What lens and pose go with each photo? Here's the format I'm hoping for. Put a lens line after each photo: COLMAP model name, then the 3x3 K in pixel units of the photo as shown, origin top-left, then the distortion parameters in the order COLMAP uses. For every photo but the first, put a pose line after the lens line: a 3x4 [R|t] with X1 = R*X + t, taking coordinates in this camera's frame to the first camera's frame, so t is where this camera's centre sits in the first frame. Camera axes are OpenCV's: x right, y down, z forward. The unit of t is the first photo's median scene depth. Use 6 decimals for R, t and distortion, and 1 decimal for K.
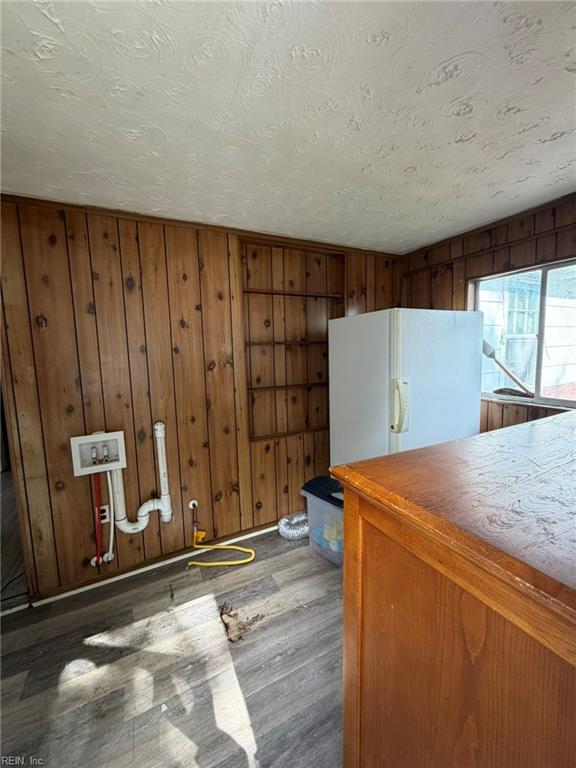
lens RADIAL K [[308.4, 0, 288.0], [0, 308.4, 384.0], [0, 0, 1]] dist [0.000412, 0.000030]
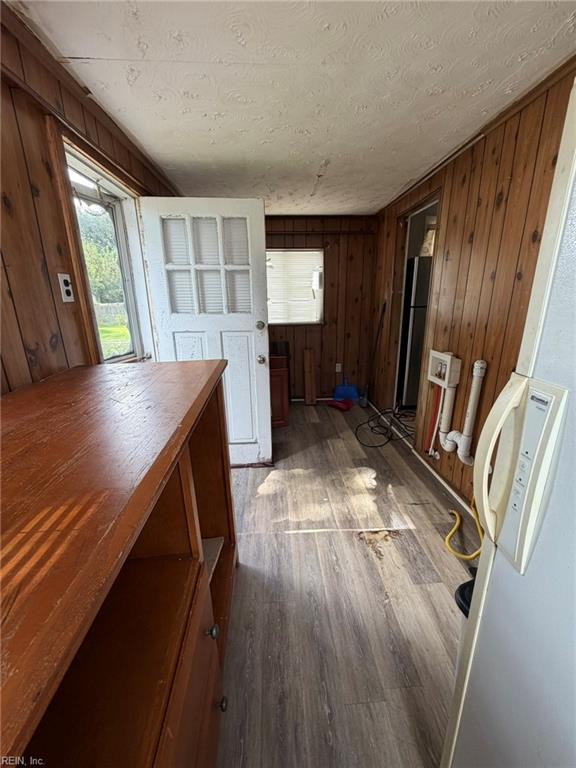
lens RADIAL K [[308.4, 0, 288.0], [0, 308.4, 384.0], [0, 0, 1]] dist [0.000412, 0.000030]
pose [[-0.408554, 0.285755, -0.866849, 0.692554], [-0.073014, 0.936452, 0.343112, -0.089454], [0.909809, 0.203472, -0.361727, 0.908752]]
